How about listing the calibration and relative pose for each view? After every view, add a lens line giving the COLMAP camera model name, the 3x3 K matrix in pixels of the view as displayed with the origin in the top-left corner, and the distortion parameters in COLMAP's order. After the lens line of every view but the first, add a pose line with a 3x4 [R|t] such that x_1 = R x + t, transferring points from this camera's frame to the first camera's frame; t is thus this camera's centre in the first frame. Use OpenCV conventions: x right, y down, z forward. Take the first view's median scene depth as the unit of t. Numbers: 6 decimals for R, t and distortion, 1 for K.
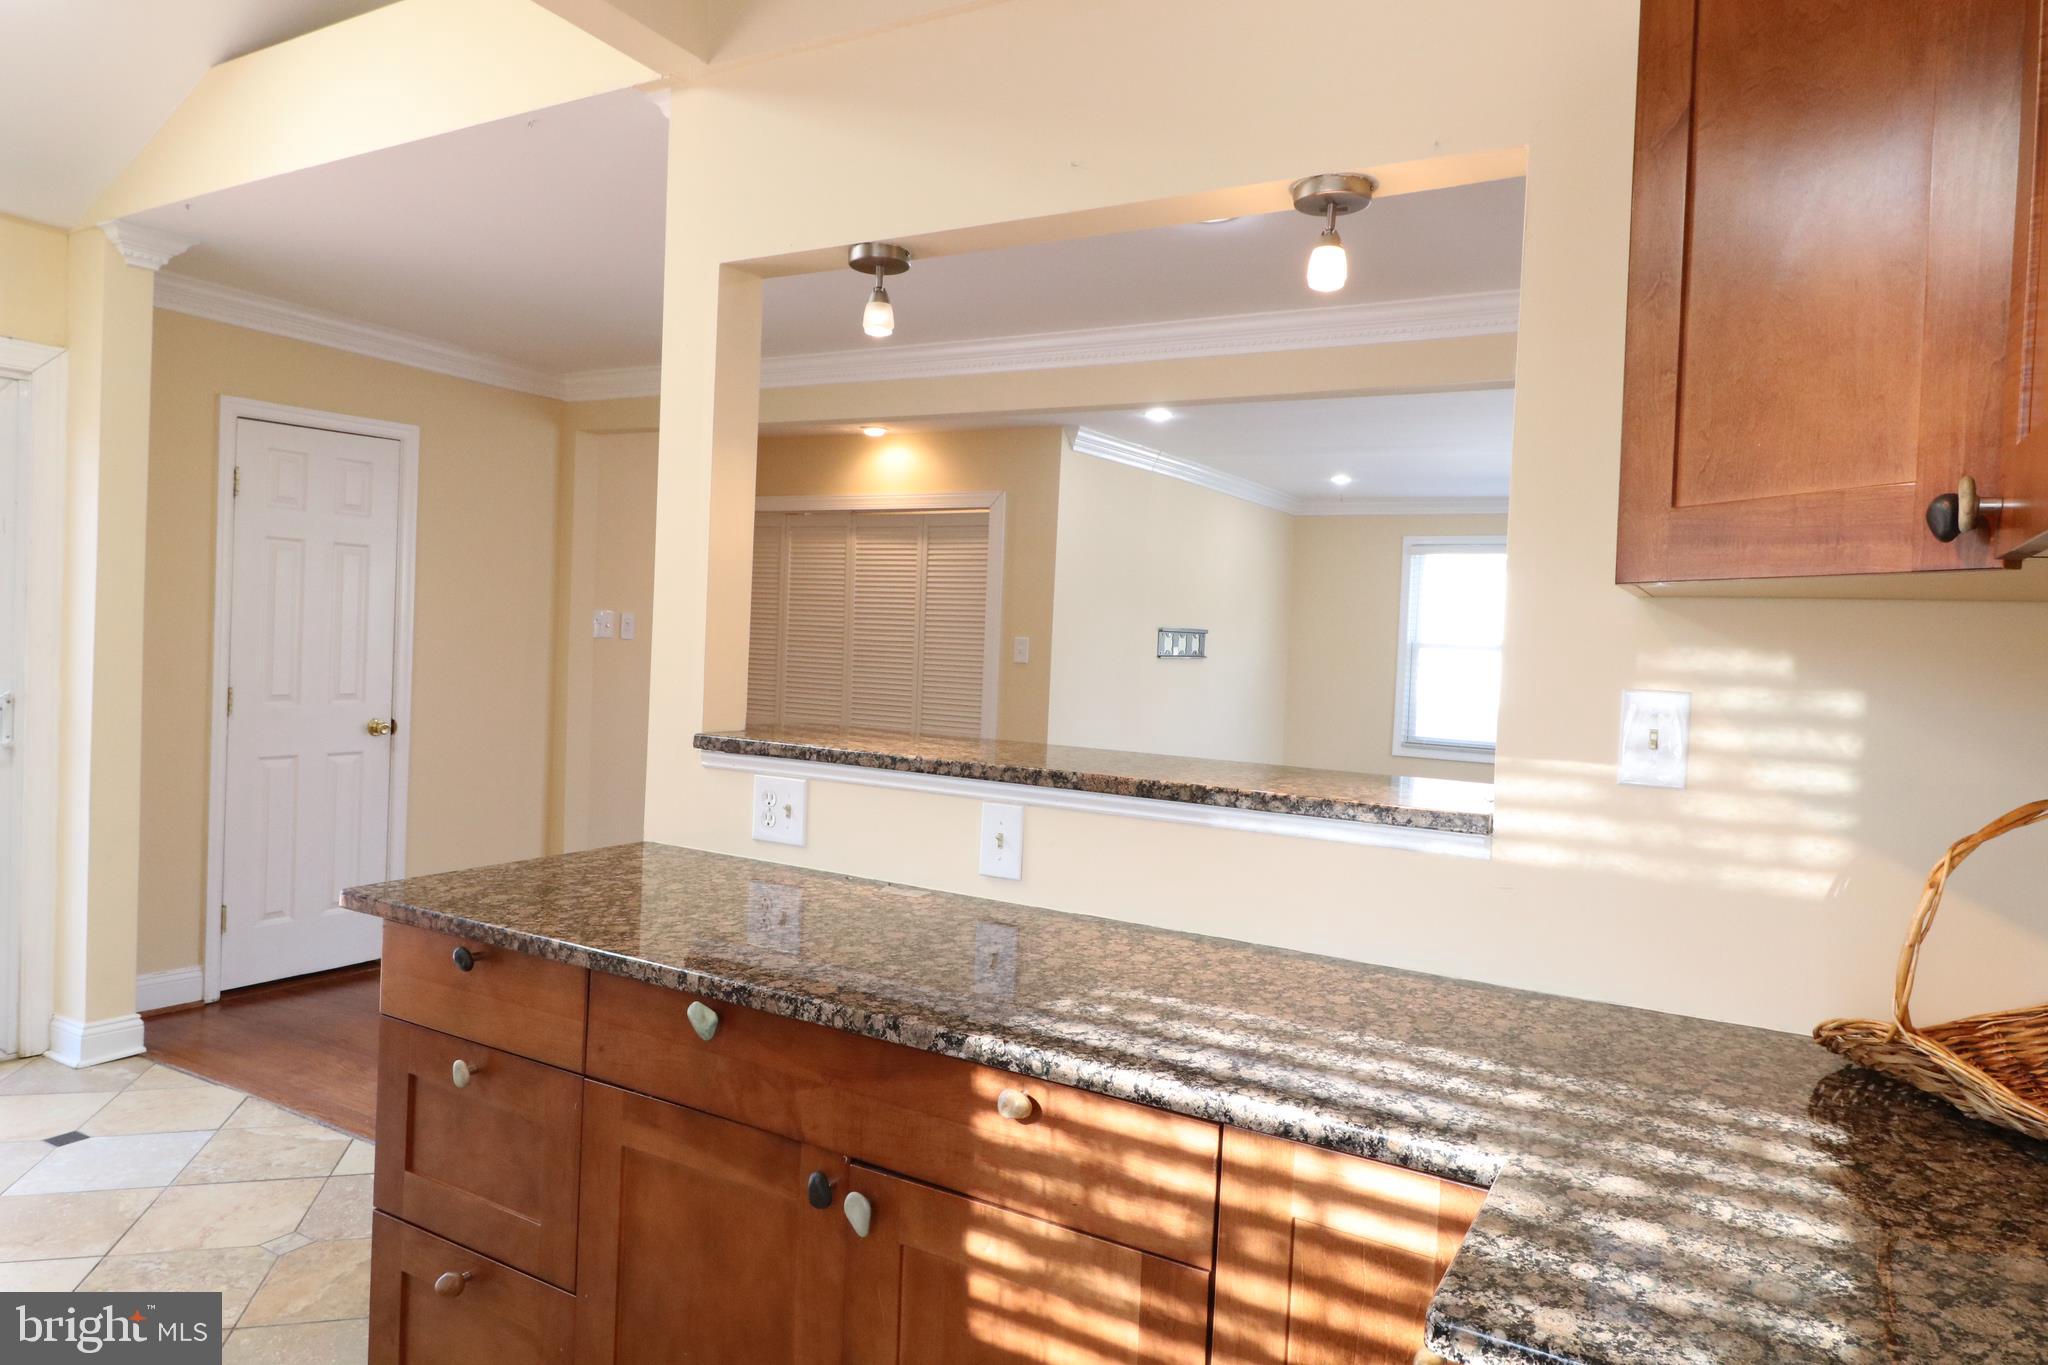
lens RADIAL K [[1276.0, 0, 1021.2], [0, 1276.0, 669.9], [0, 0, 1]] dist [-0.008736, -0.001531]
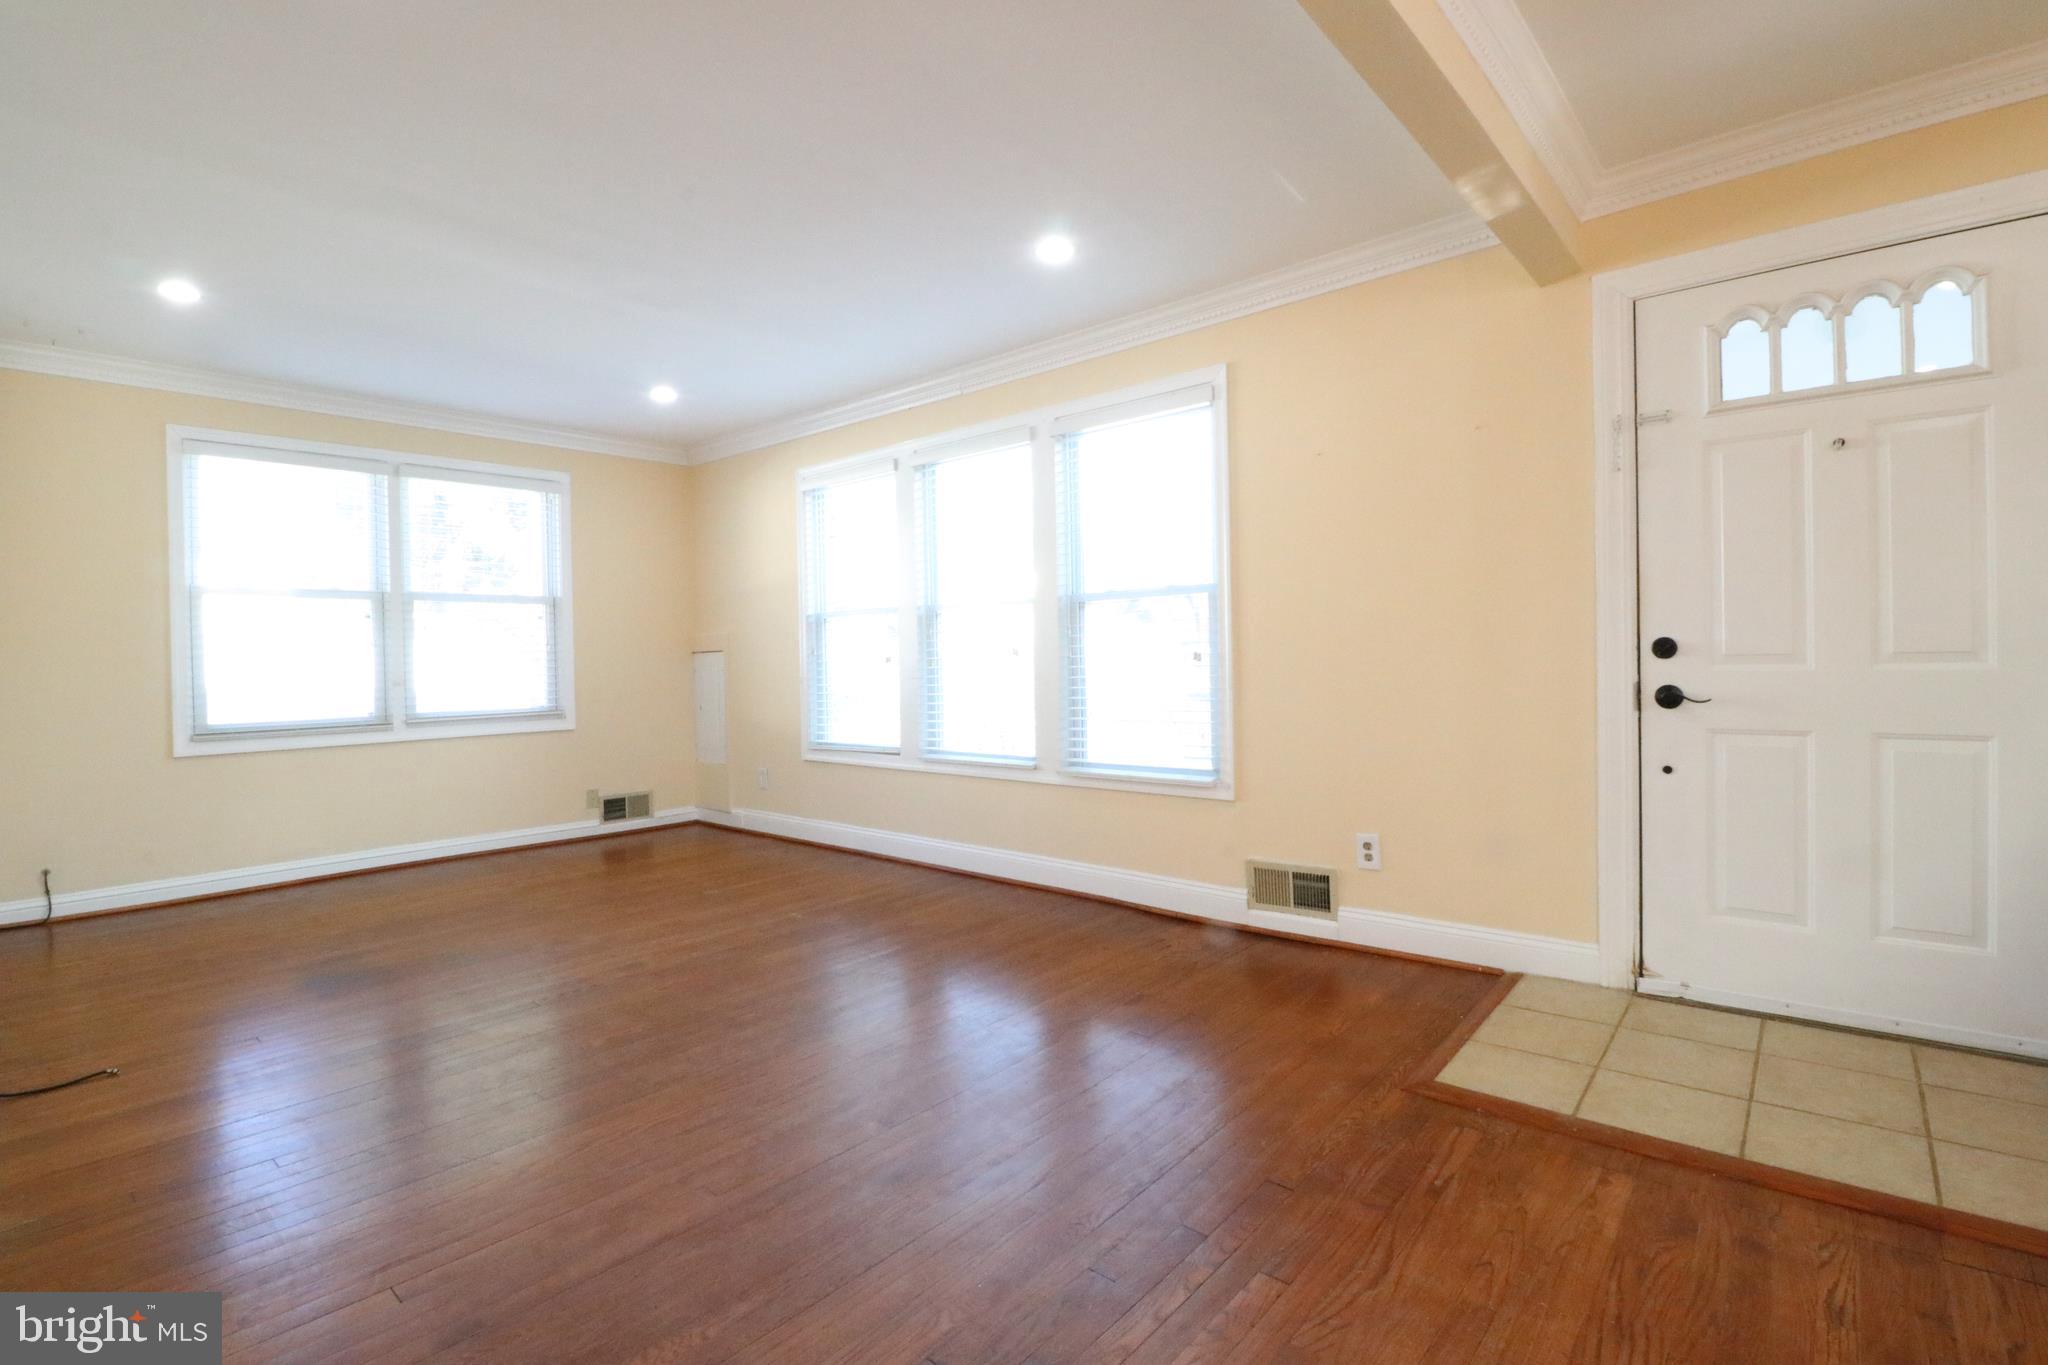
lens RADIAL K [[943.2, 0, 1017.2], [0, 943.2, 667.9], [0, 0, 1]] dist [-0.000936, -0.013368]
pose [[0.195074, -0.058984, 0.979013, -0.220426], [0.054522, 0.997299, 0.049222, 0.048550], [-0.979272, 0.043776, 0.197763, 1.152715]]
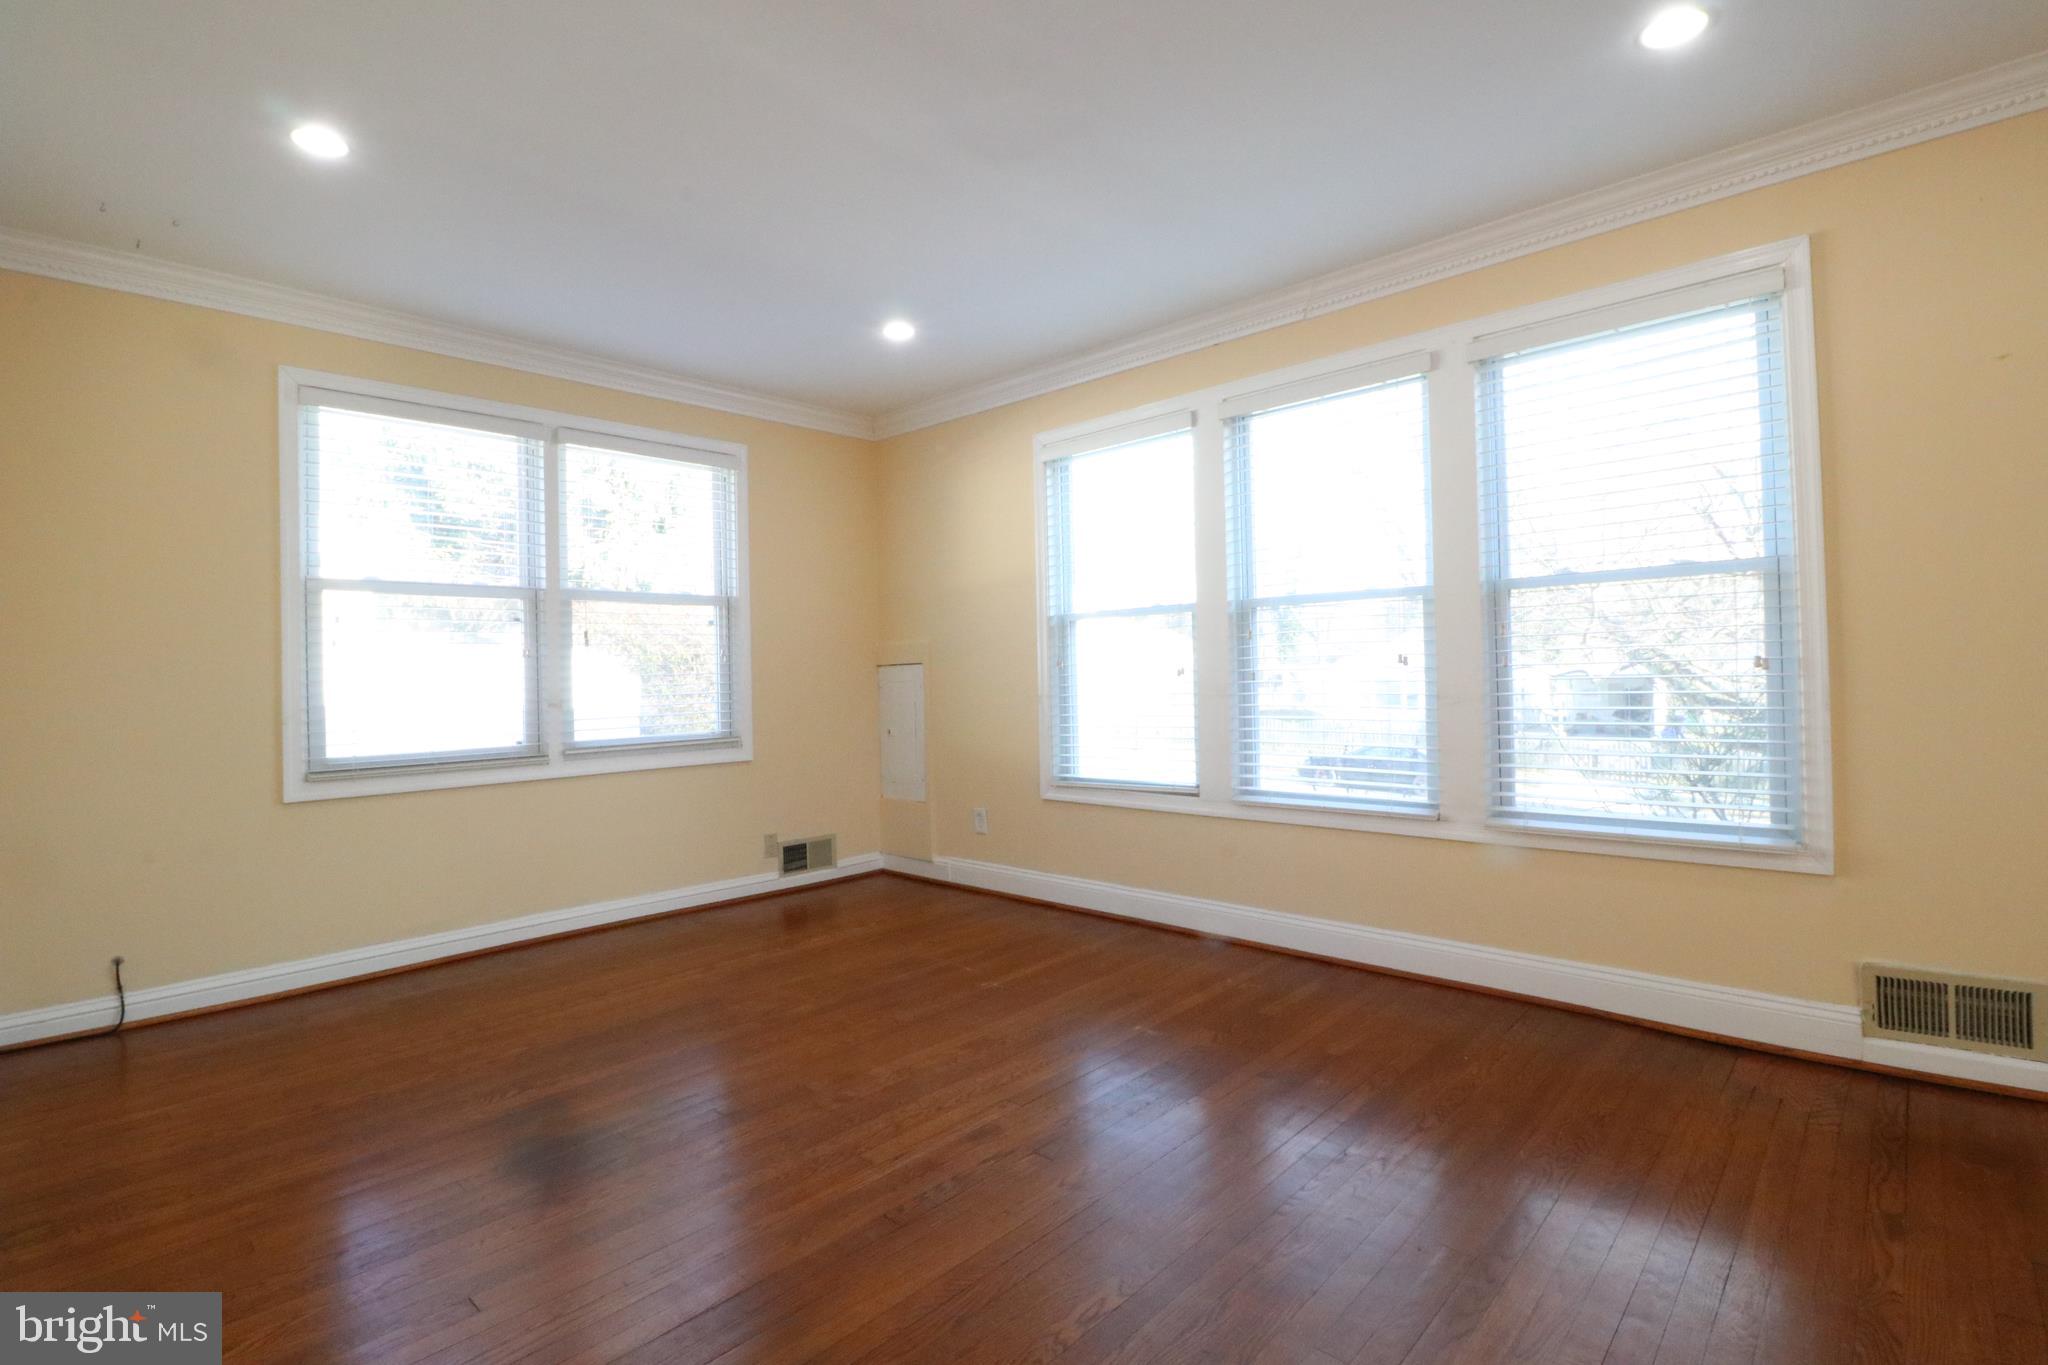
lens RADIAL K [[951.3, 0, 1013.2], [0, 951.3, 665.2], [0, 0, 1]] dist [0.005448, -0.017368]
pose [[0.233868, -0.039418, 0.971469, 0.000218], [0.059733, 0.997873, 0.026109, 0.047624], [-0.970432, 0.051923, 0.235725, 1.525008]]
